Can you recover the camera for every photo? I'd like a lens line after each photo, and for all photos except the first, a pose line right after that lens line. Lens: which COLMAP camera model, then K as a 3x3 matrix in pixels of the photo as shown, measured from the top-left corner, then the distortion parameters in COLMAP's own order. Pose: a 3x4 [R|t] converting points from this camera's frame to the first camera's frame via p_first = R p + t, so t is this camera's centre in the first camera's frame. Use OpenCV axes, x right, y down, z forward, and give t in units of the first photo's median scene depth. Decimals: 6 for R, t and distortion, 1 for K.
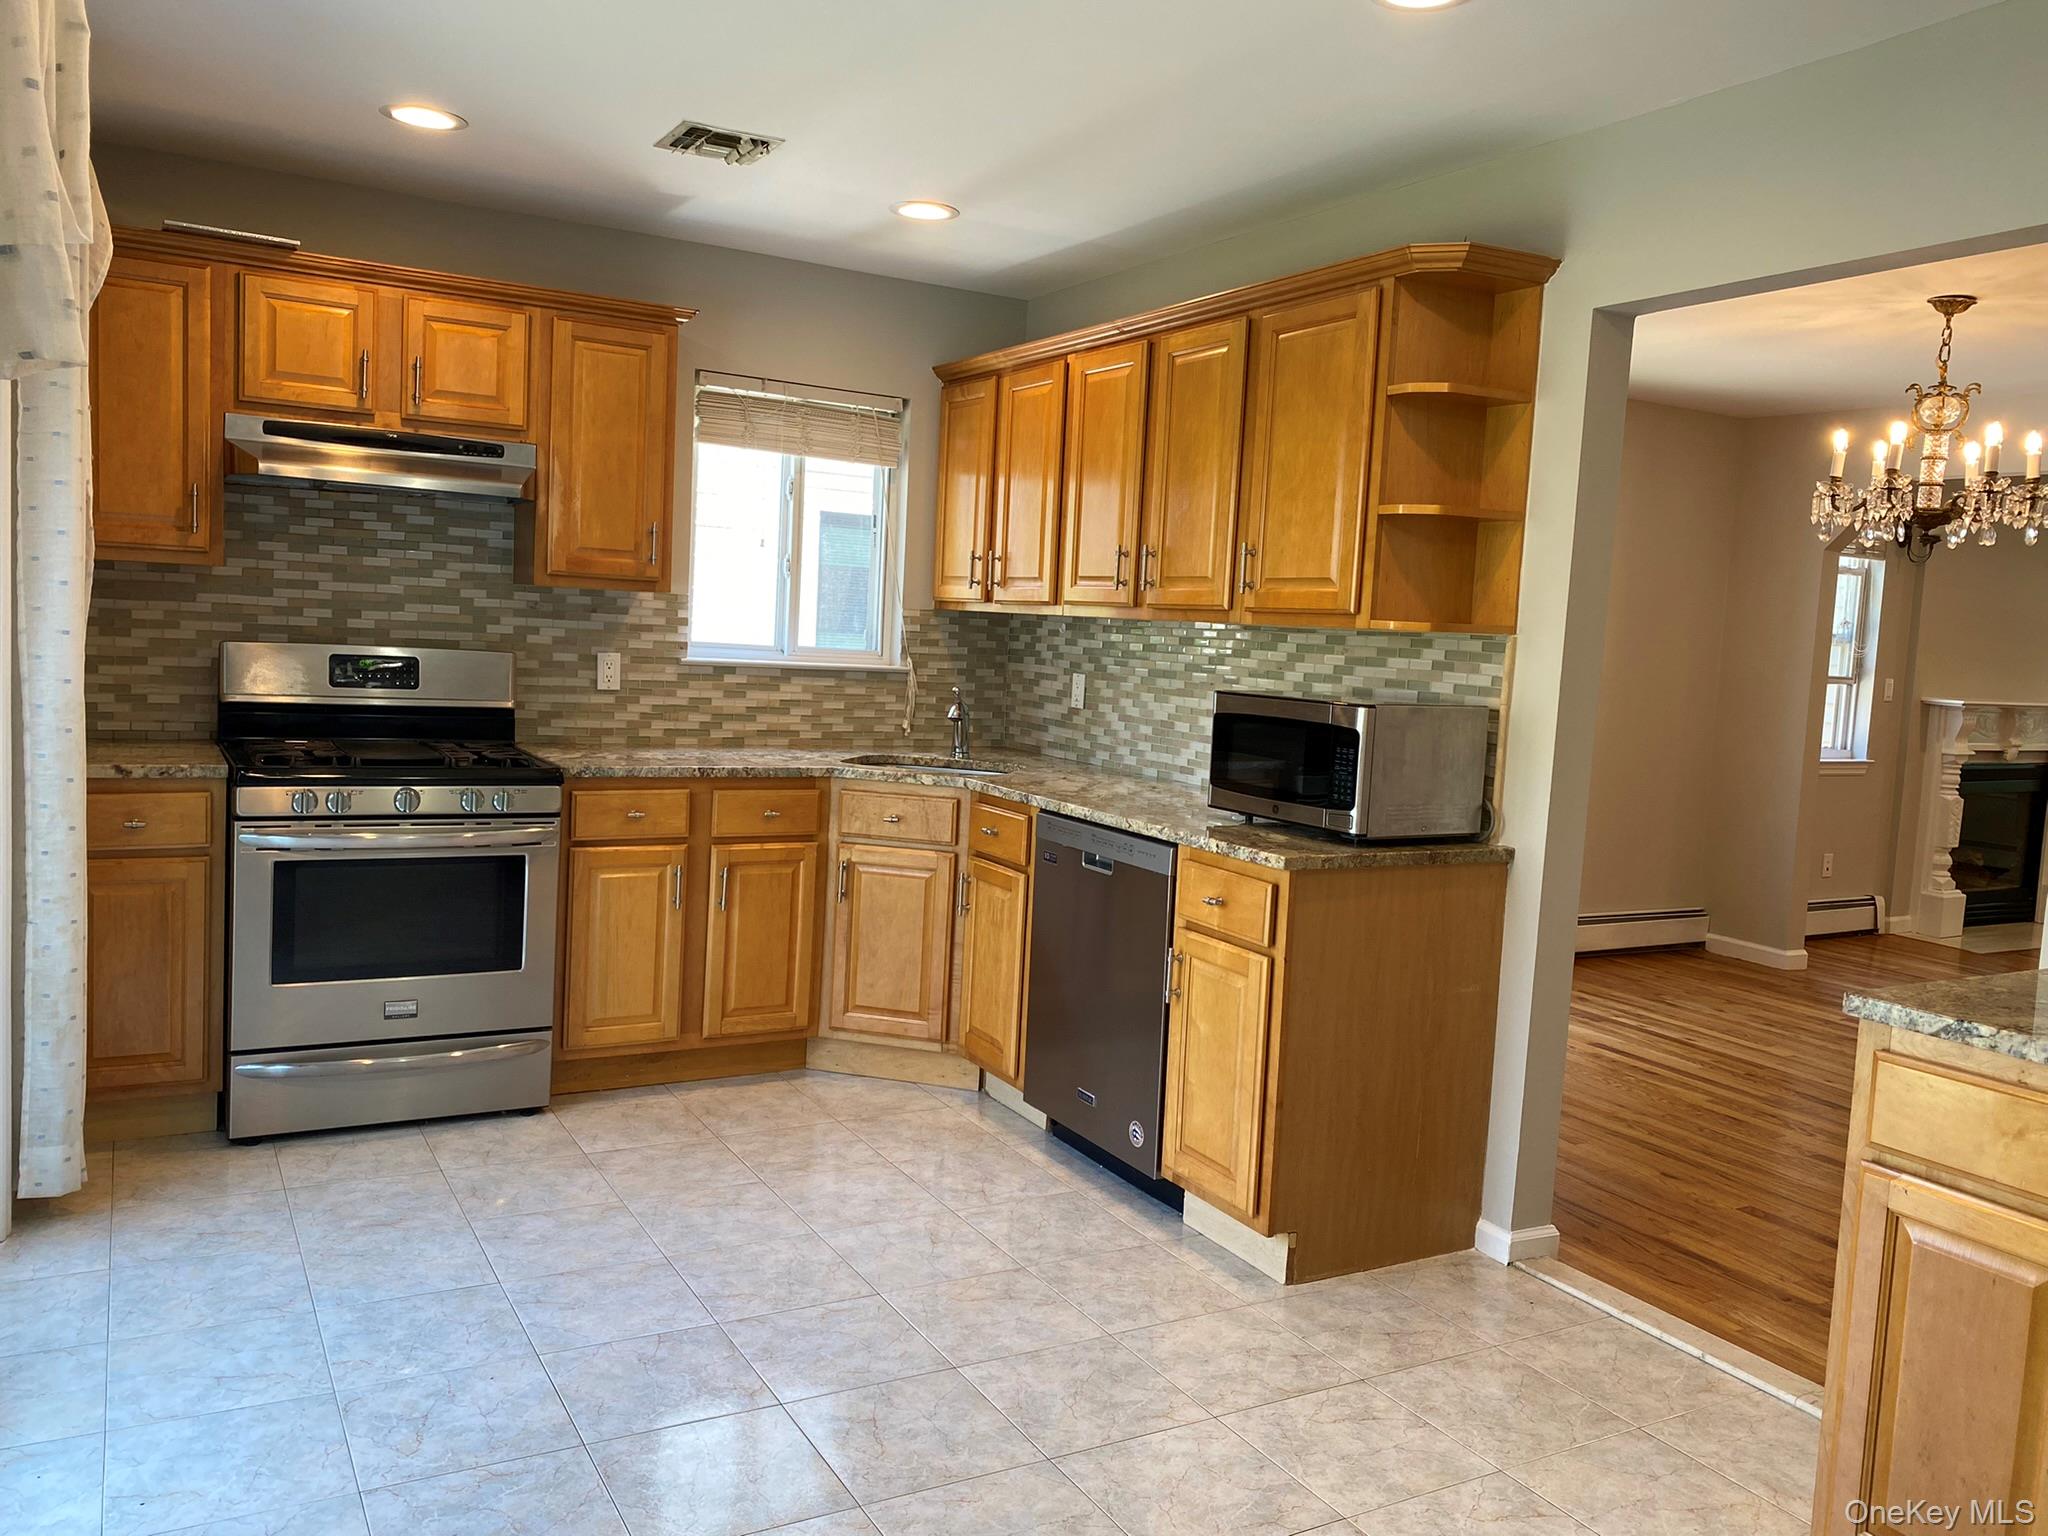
lens RADIAL K [[1561.9, 0, 1032.0], [0, 1561.9, 781.1], [0, 0, 1]] dist [0.057738, -0.059624]
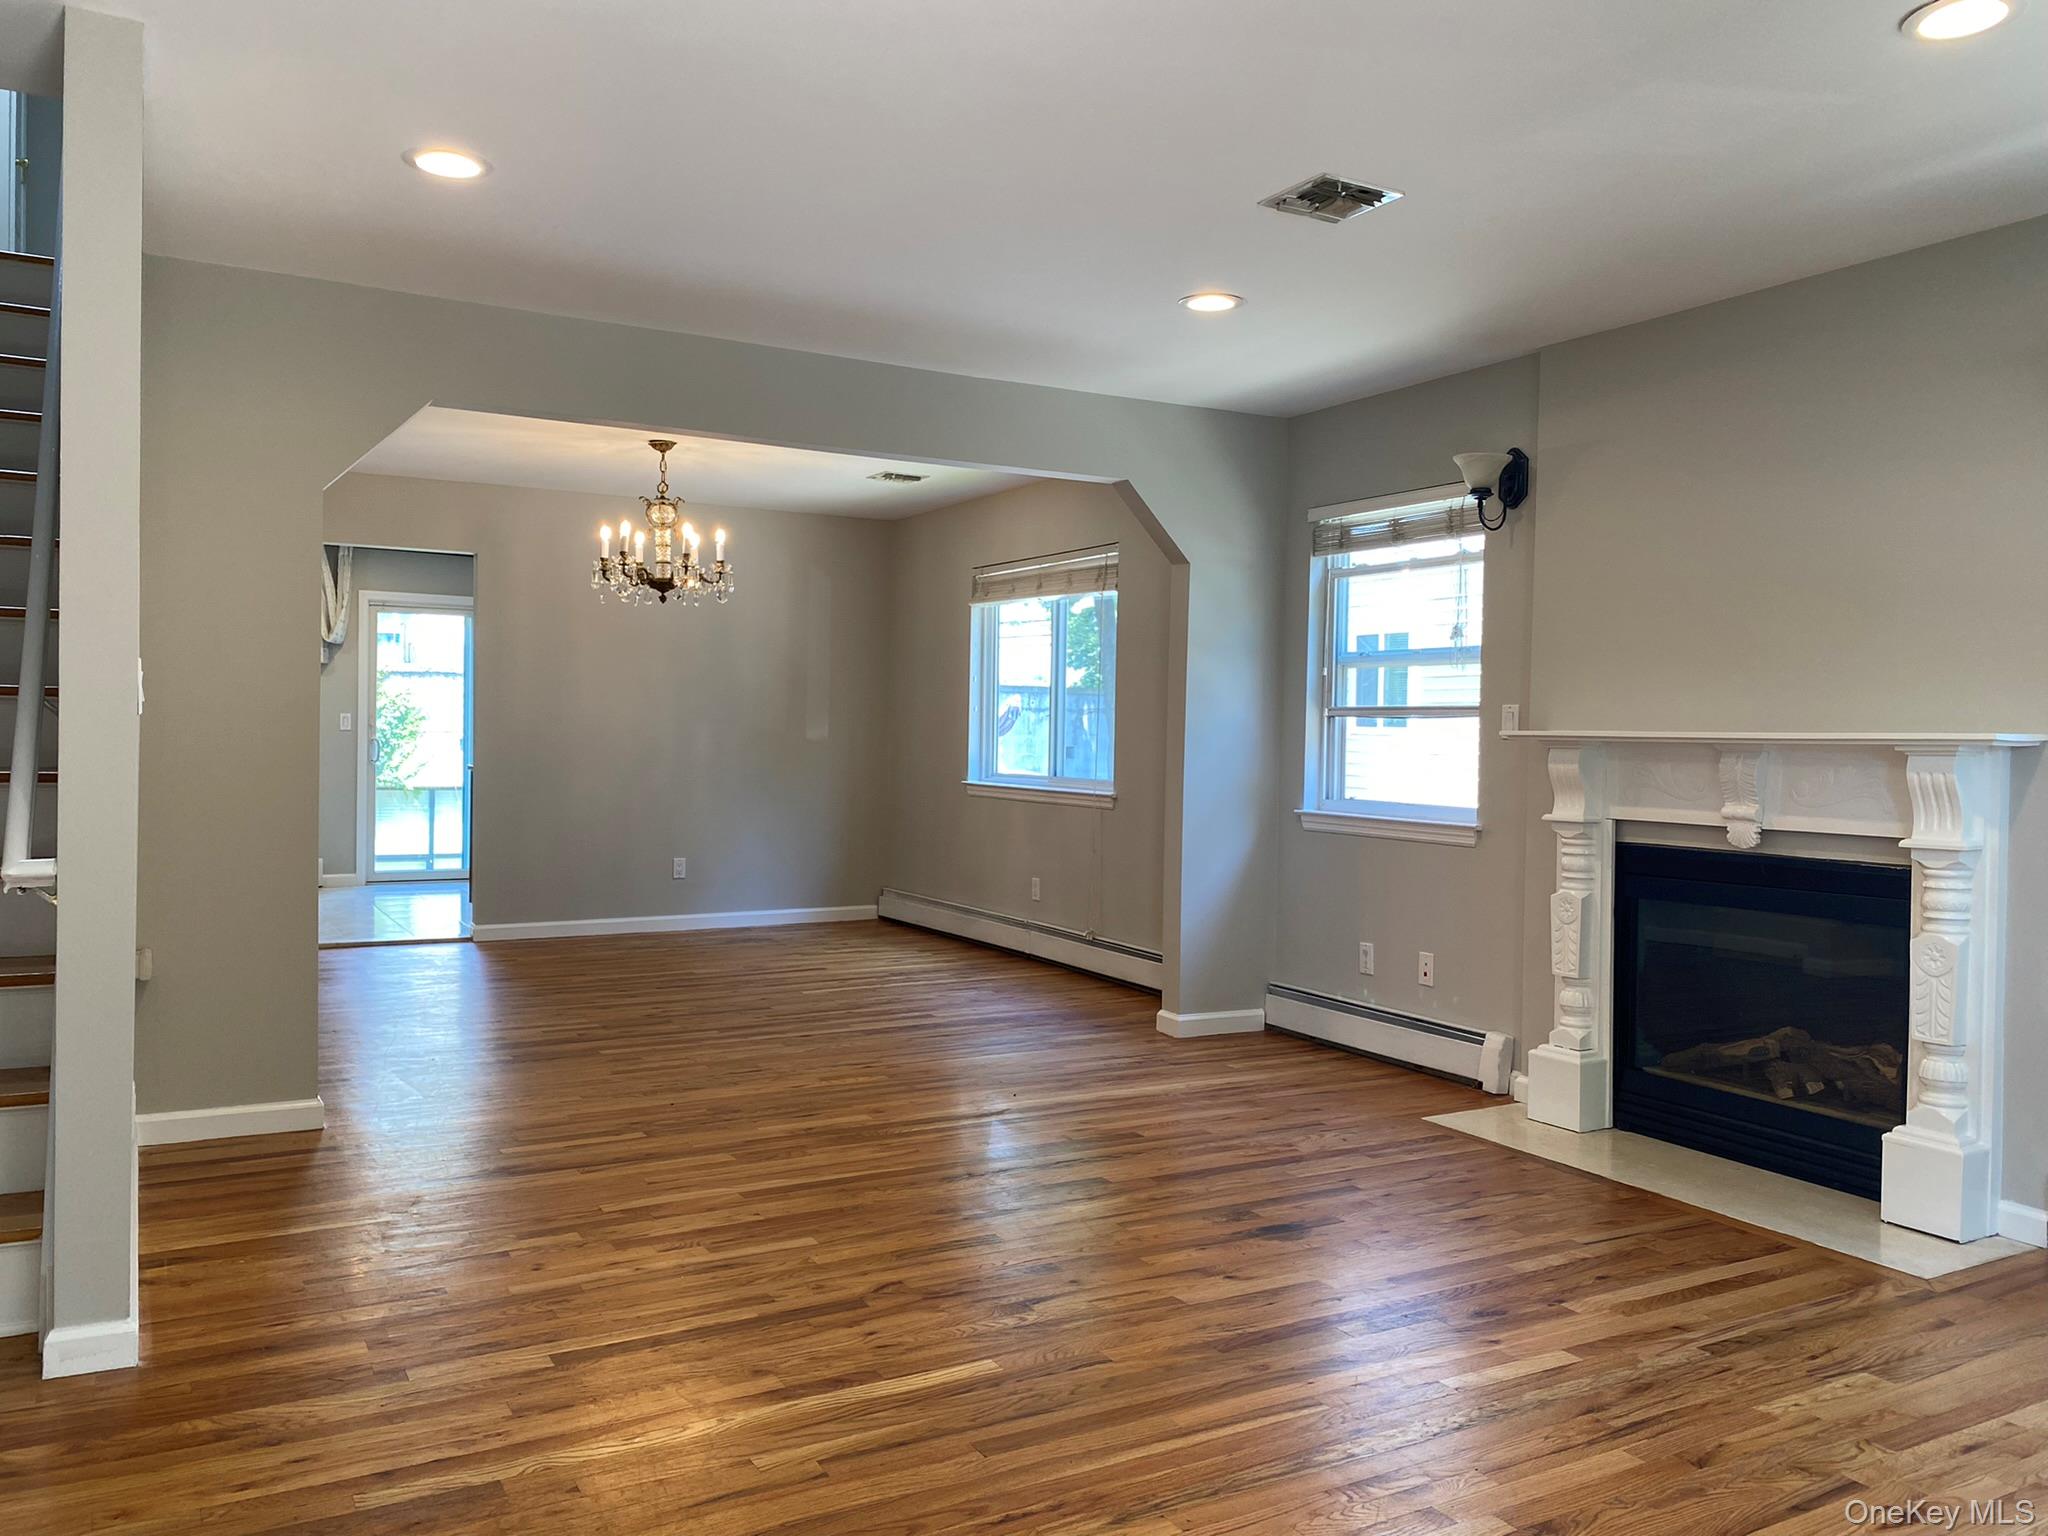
lens RADIAL K [[1586.9, 0, 1062.5], [0, 1586.9, 758.9], [0, 0, 1]] dist [0.010555, -0.023907]
pose [[0.004555, -0.030366, -0.999528, 1.605780], [-0.117941, 0.992546, -0.030691, 0.000733], [0.993010, 0.118025, 0.000940, 1.083628]]
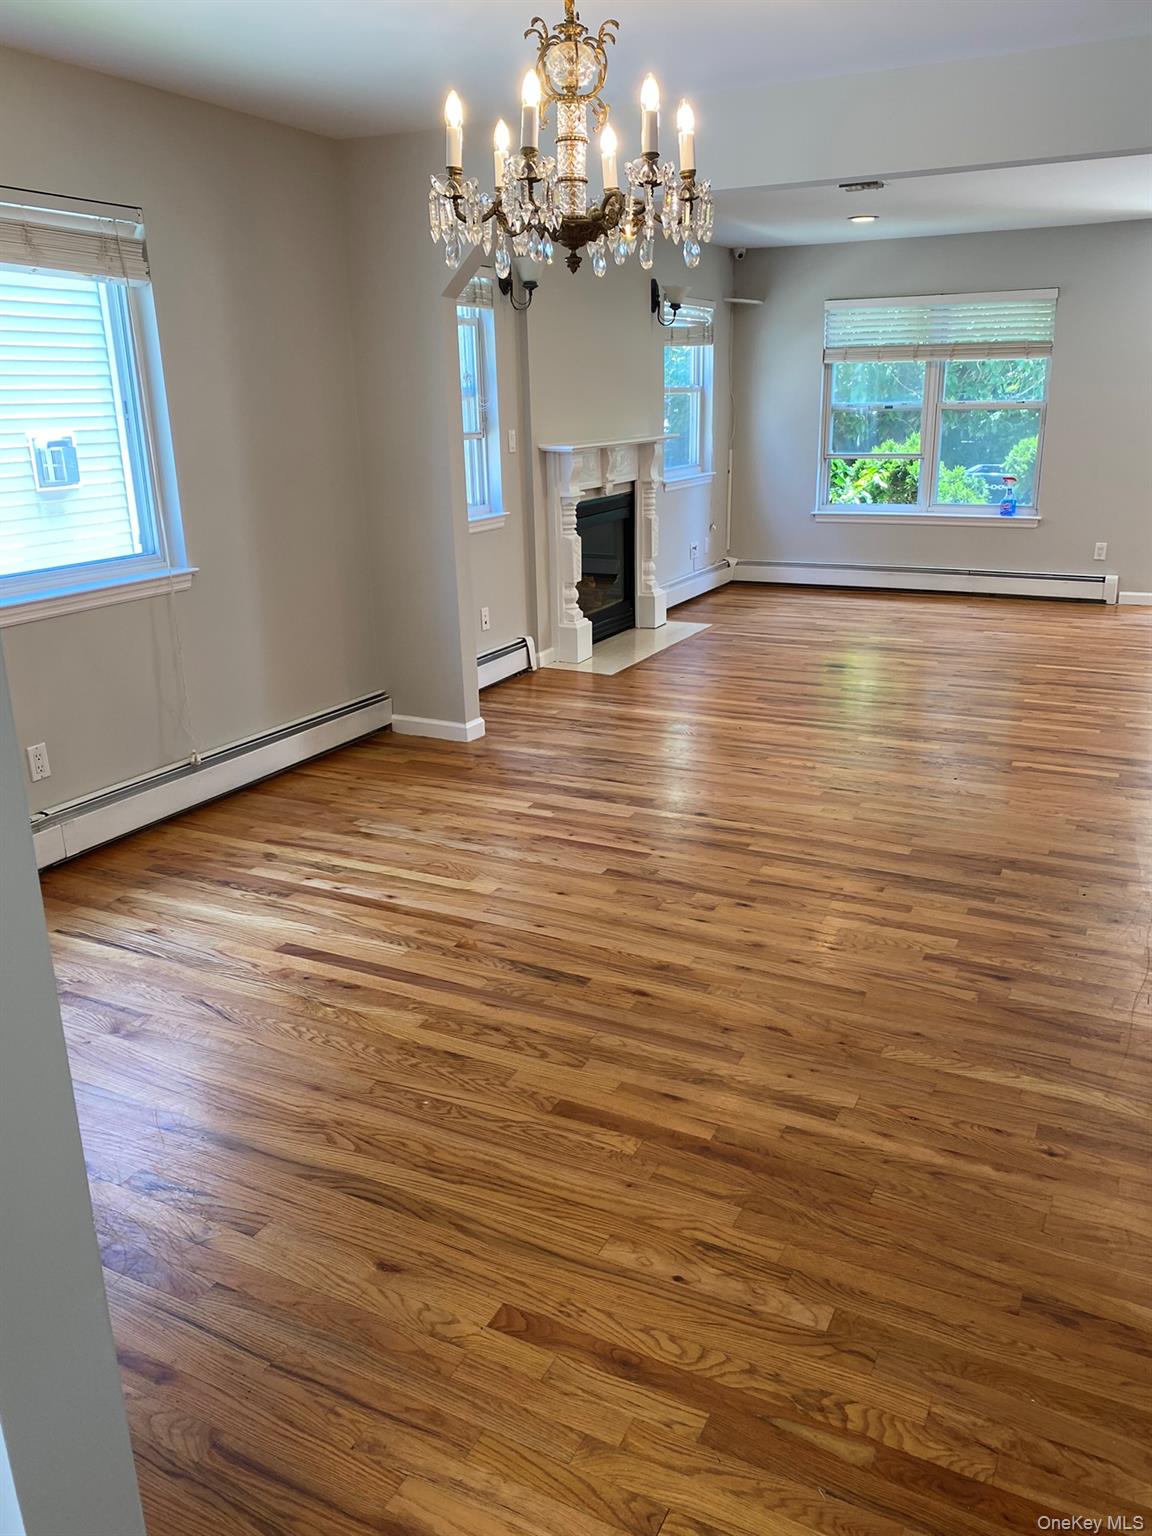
lens RADIAL K [[1171.4, 0, 576.0], [0, 1171.4, 768.0], [0, 0, 1]] dist [0.057738, -0.059624]
pose [[0.836757, -0.224967, 0.499227, 0.185695], [0.112773, 0.962962, 0.244920, -0.047240], [-0.535836, -0.148639, 0.831136, 0.396670]]
